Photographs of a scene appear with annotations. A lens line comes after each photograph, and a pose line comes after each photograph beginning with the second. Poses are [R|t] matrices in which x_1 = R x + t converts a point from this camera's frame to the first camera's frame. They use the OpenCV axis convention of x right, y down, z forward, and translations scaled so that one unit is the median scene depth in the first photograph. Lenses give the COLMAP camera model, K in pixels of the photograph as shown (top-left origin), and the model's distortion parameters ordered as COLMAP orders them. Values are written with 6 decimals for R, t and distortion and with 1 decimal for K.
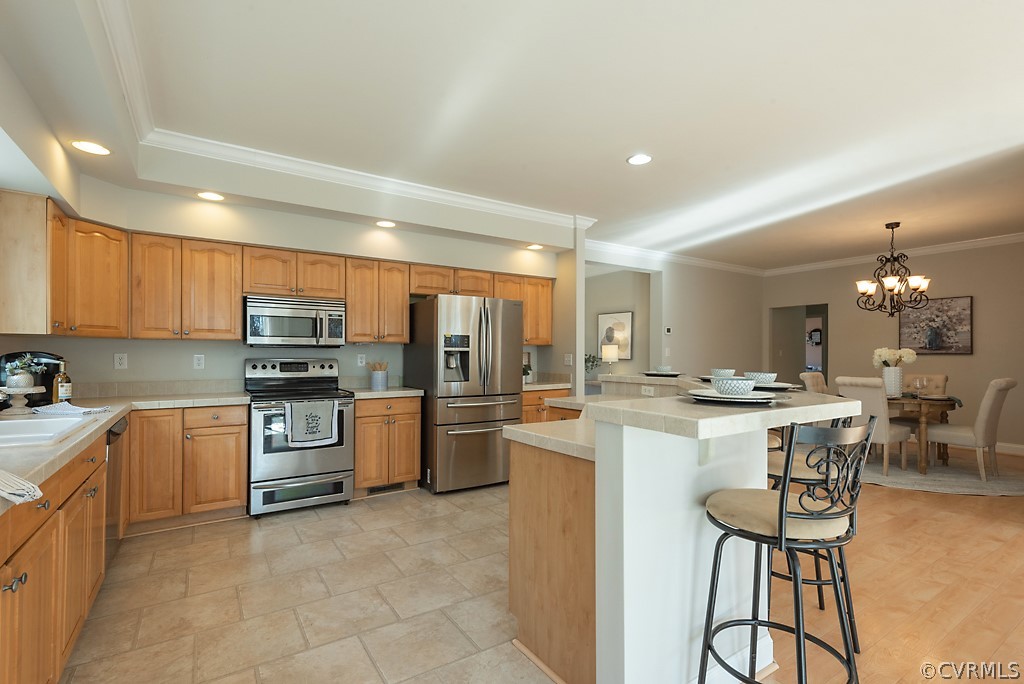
lens RADIAL K [[469.7, 0, 504.9], [0, 469.7, 356.2], [0, 0, 1]] dist [0.016310, -0.008220]
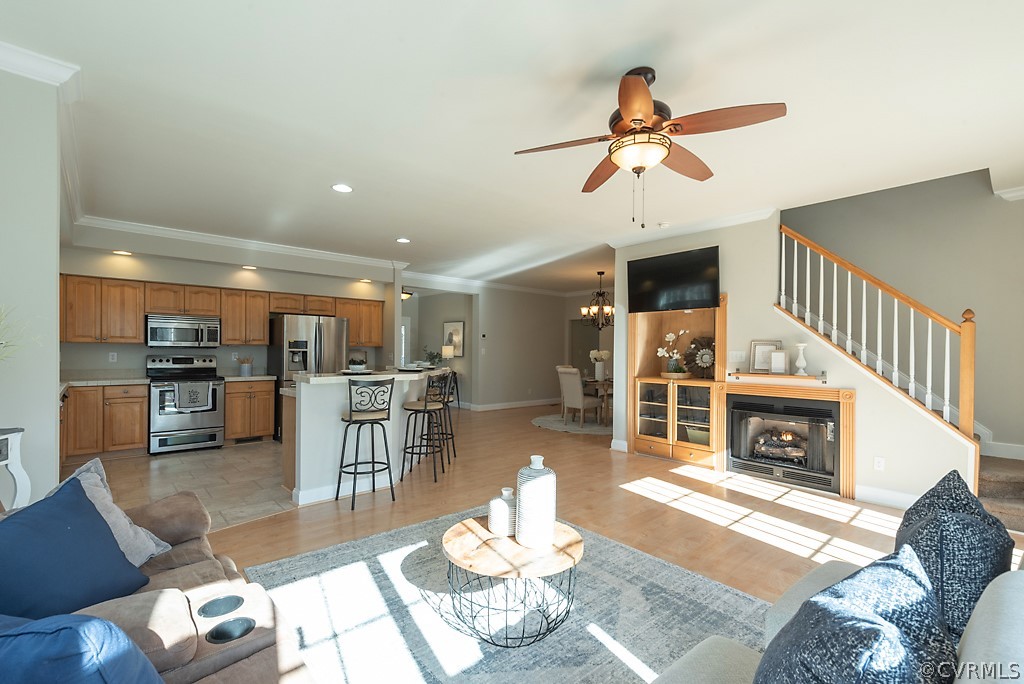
lens RADIAL K [[449.9, 0, 503.9], [0, 449.9, 356.0], [0, 0, 1]] dist [0.005570, -0.000507]
pose [[0.987364, 0.003814, 0.158422, 0.340081], [-0.004954, 0.999965, 0.006797, -0.007686], [-0.158391, -0.007496, 0.987348, -0.592262]]
